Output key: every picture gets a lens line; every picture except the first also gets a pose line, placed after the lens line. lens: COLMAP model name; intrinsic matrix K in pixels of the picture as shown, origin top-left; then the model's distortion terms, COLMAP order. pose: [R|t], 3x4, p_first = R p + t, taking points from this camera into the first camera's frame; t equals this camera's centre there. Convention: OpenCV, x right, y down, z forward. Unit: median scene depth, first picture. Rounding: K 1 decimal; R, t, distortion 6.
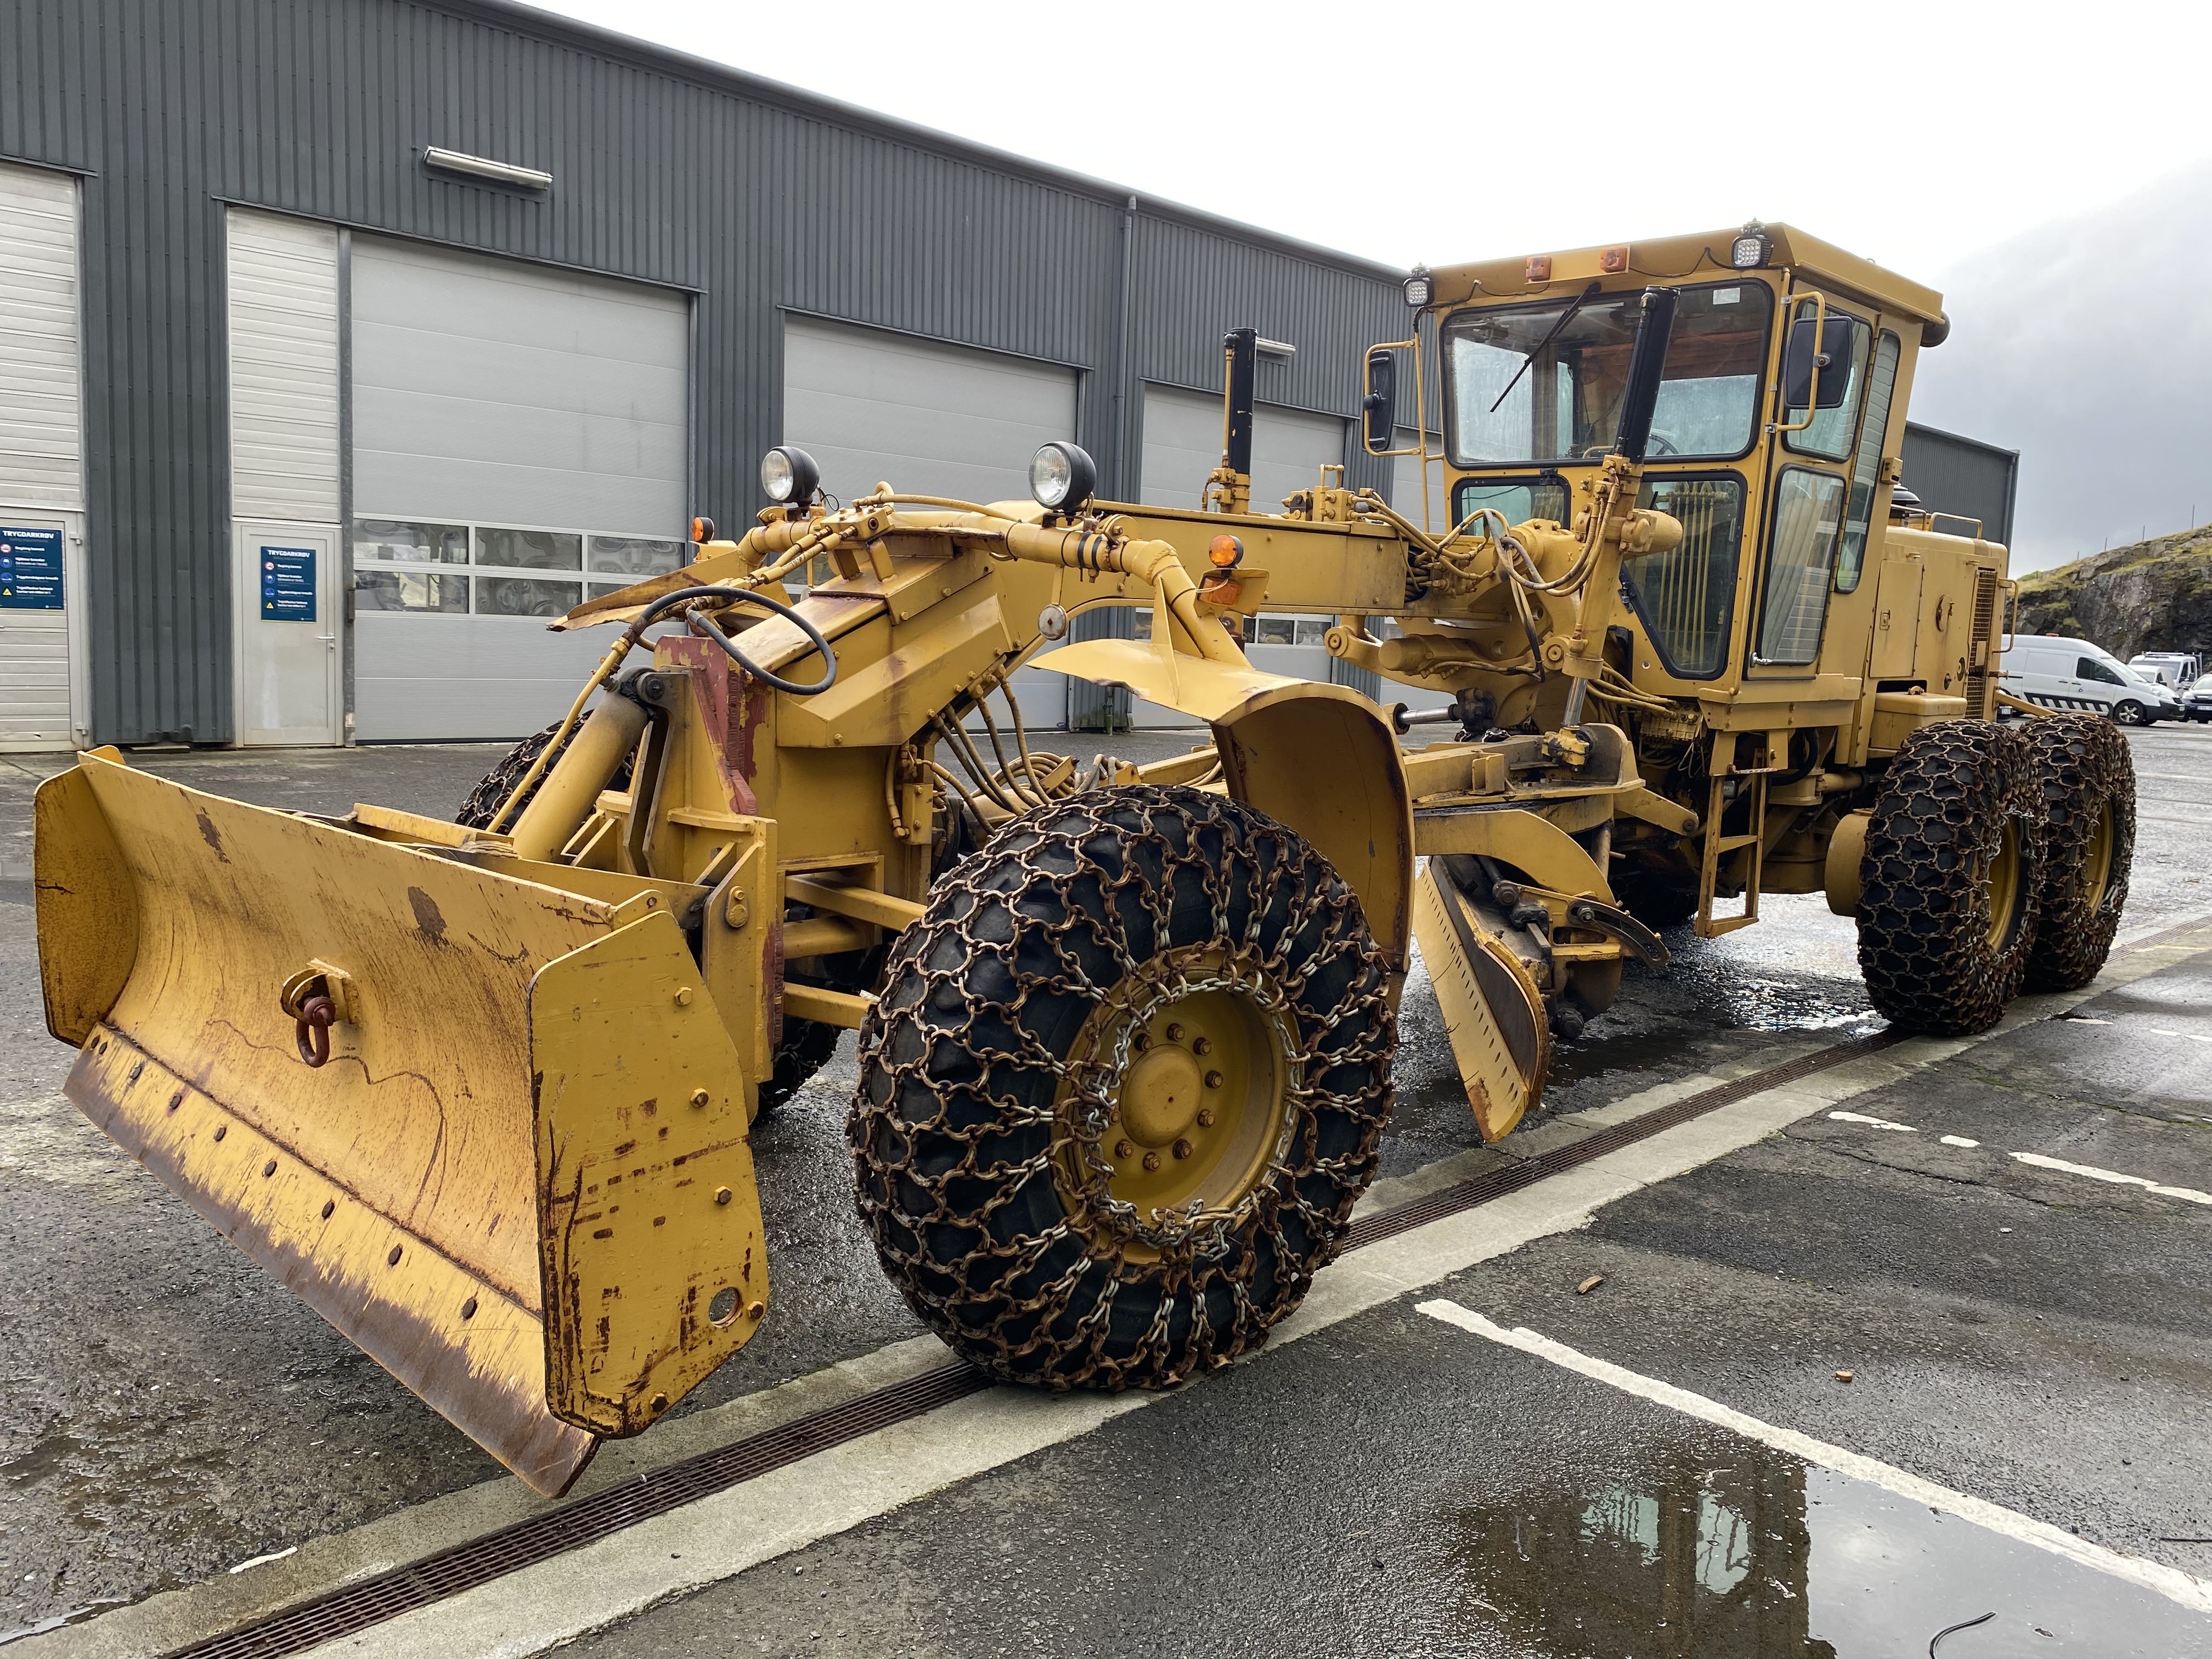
lens RADIAL K [[1695.4, 0, 1060.0], [0, 1695.4, 831.3], [0, 0, 1]] dist [0.015457, -0.013475]
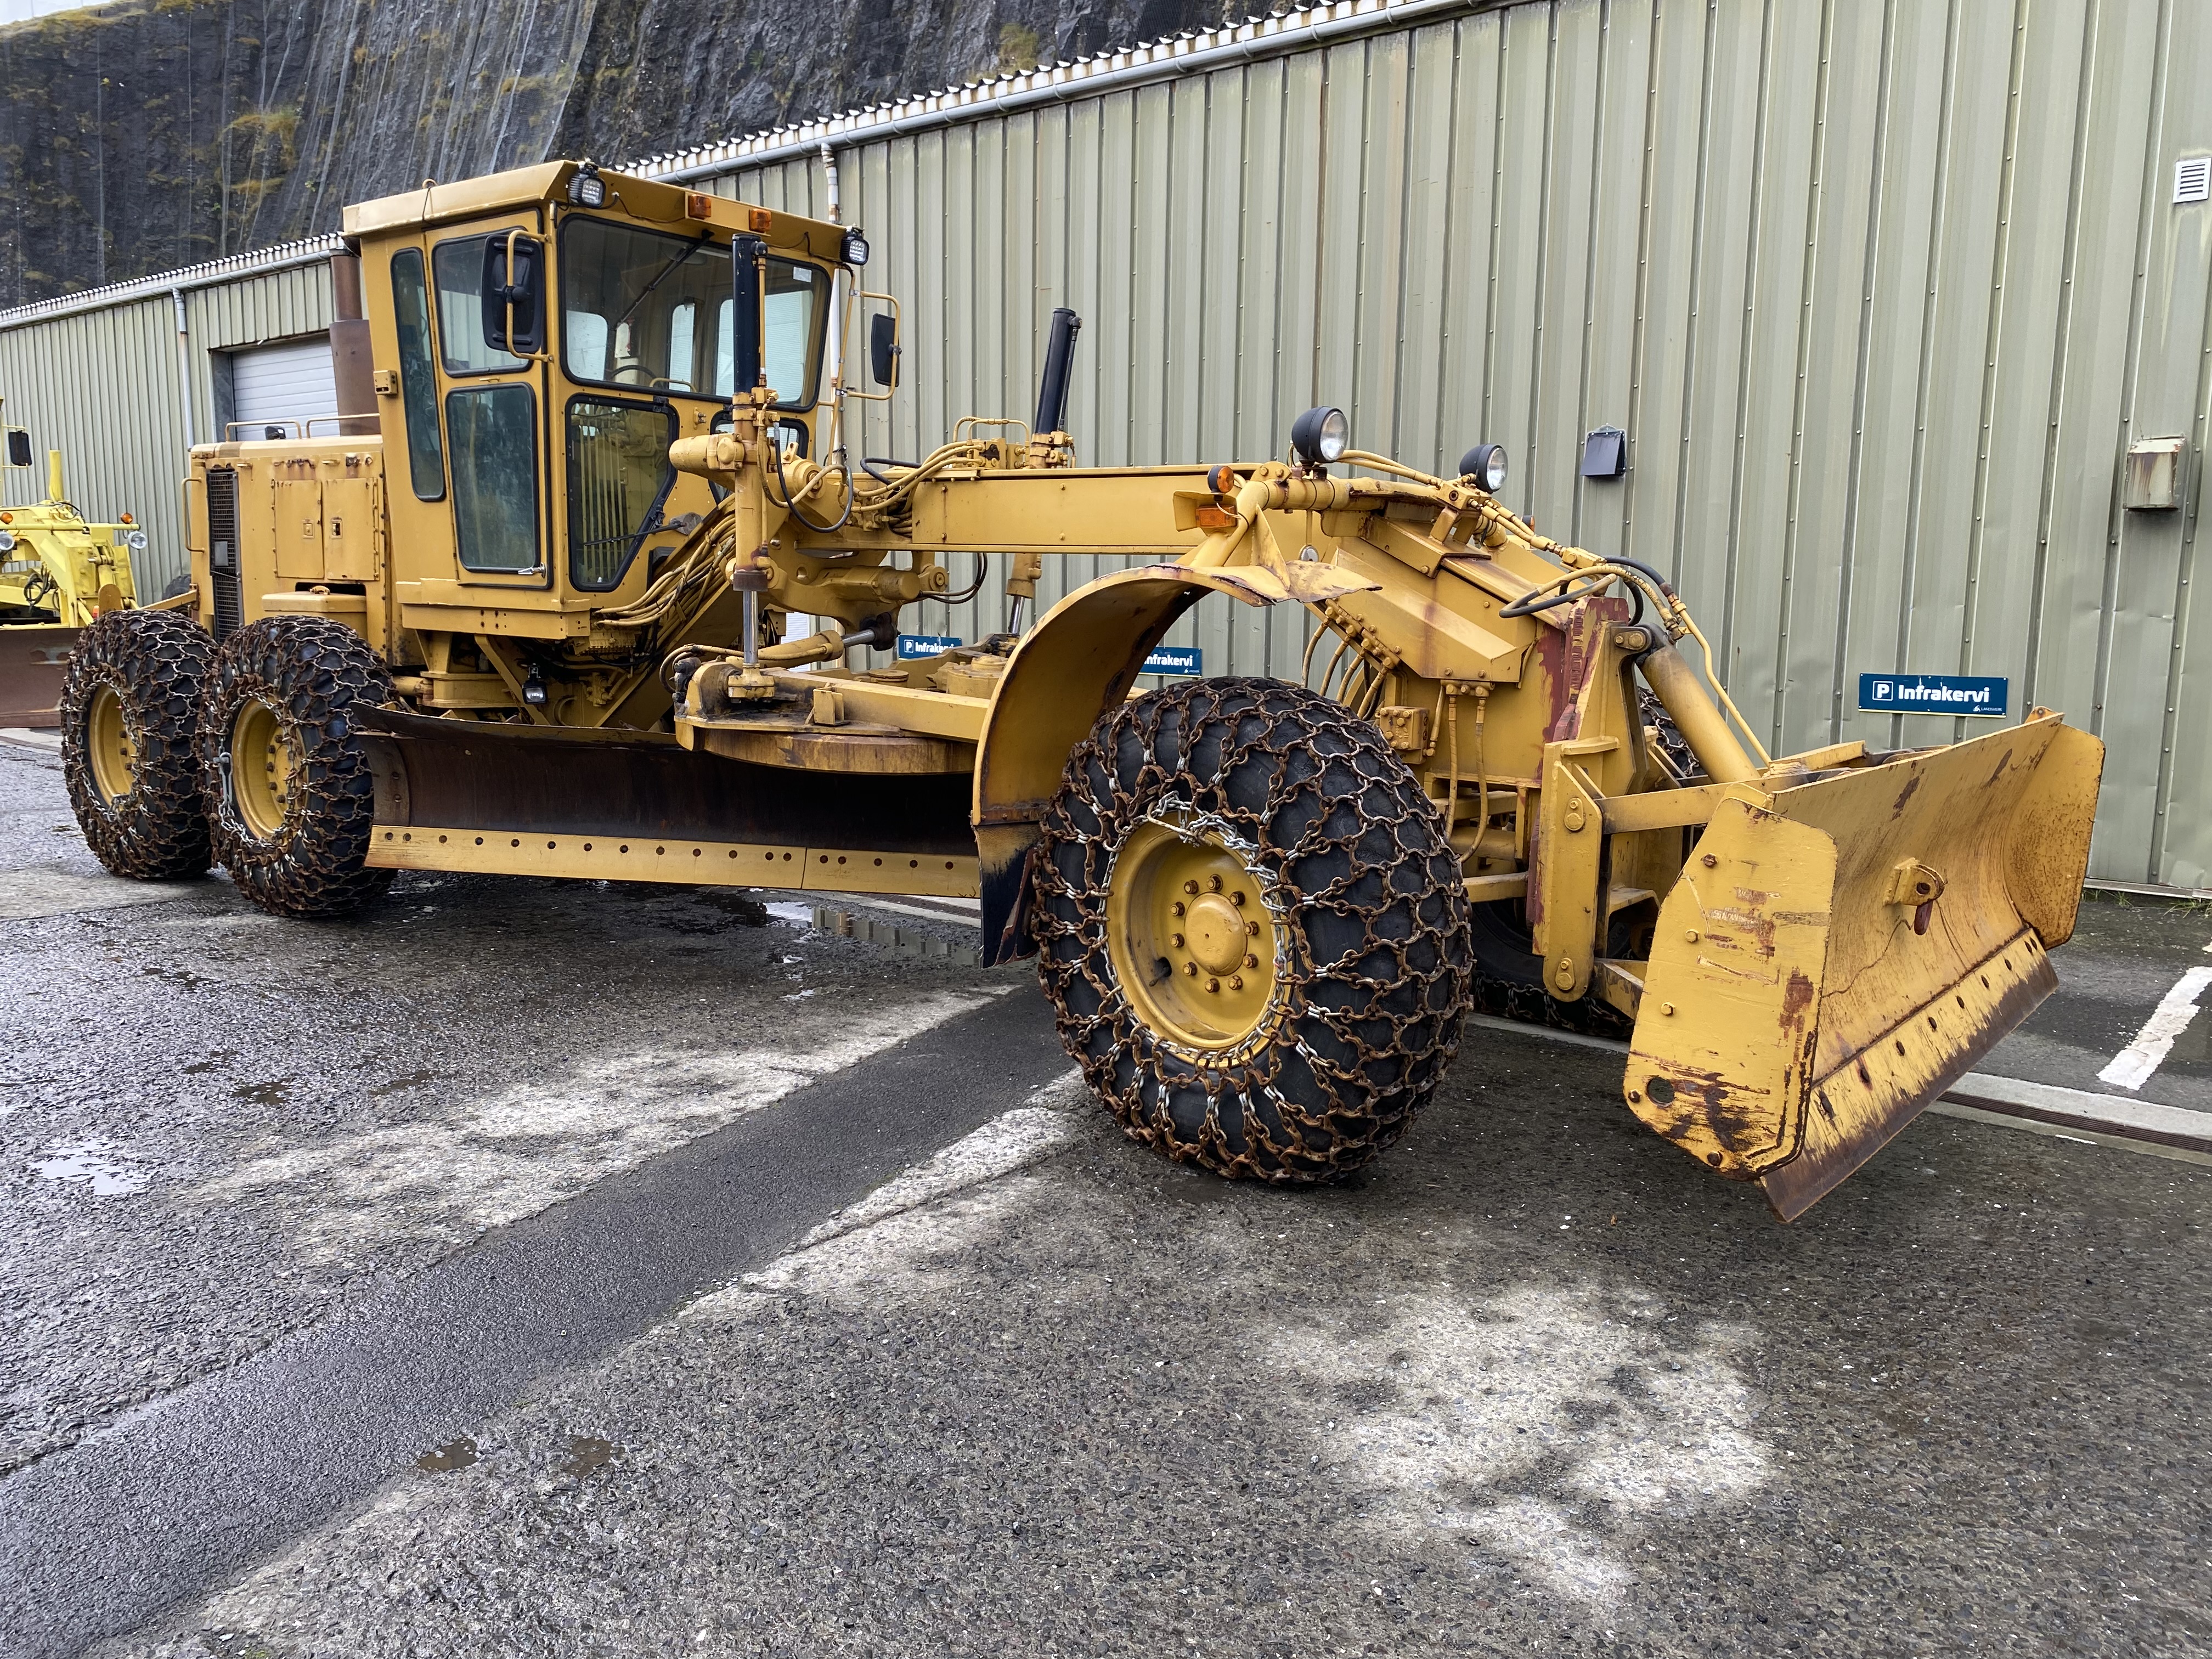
lens RADIAL K [[1695.4, 0, 1107.3], [0, 1695.4, 827.9], [0, 0, 1]] dist [0.015457, -0.013475]
pose [[-0.131228, -0.184321, 0.974066, -1.716754], [0.100237, 0.975061, 0.198013, -0.284009], [-0.986272, 0.123623, -0.109480, 1.849923]]
